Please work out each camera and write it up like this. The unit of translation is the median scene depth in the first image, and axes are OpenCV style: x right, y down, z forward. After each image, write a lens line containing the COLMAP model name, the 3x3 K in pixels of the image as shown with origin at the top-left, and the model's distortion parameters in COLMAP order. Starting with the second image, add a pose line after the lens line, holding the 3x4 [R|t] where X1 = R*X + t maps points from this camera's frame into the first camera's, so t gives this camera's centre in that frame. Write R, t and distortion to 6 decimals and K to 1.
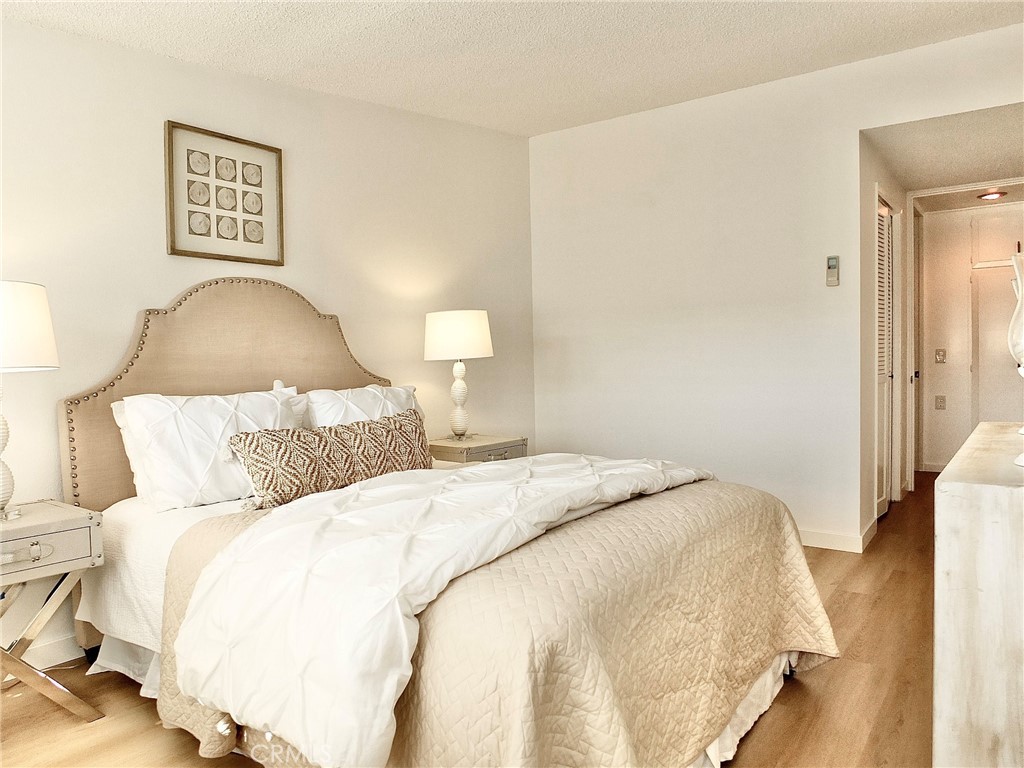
lens RADIAL K [[705.3, 0, 512.0], [0, 705.3, 384.0], [0, 0, 1]] dist [-0.036821, -0.002850]
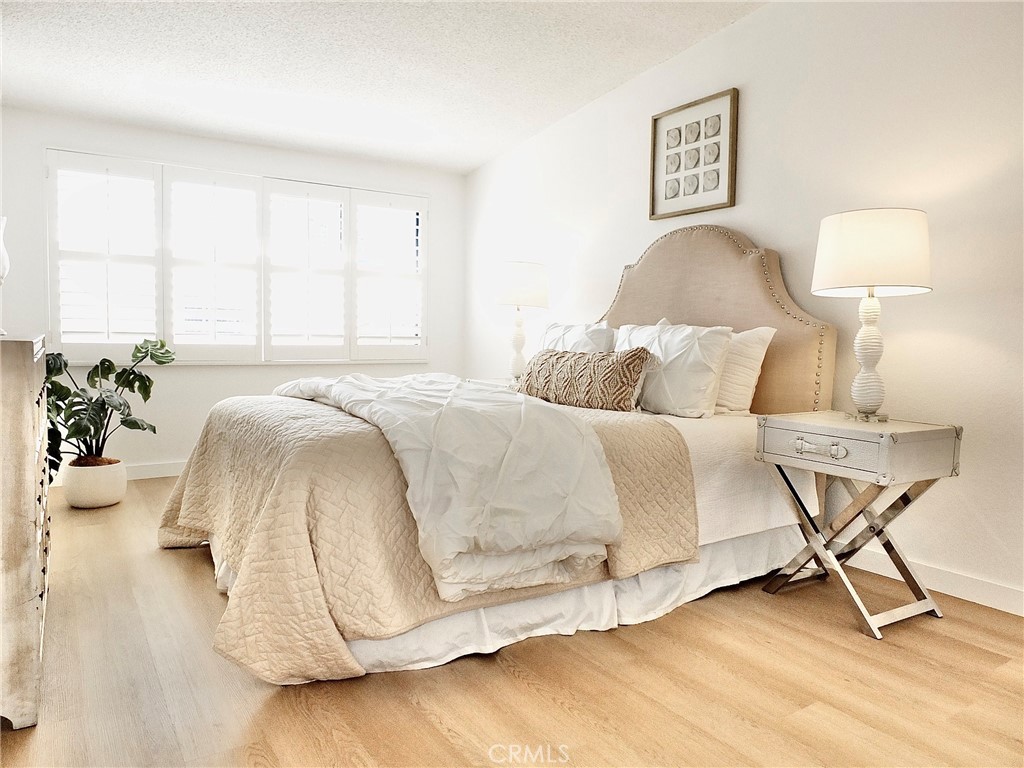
lens RADIAL K [[705.3, 0, 512.0], [0, 705.3, 384.0], [0, 0, 1]] dist [-0.036821, -0.002850]
pose [[-0.357013, 0.085590, -0.930170, 0.772815], [-0.035398, 0.993838, 0.105035, -0.009969], [0.933428, 0.070425, -0.351784, 1.128351]]
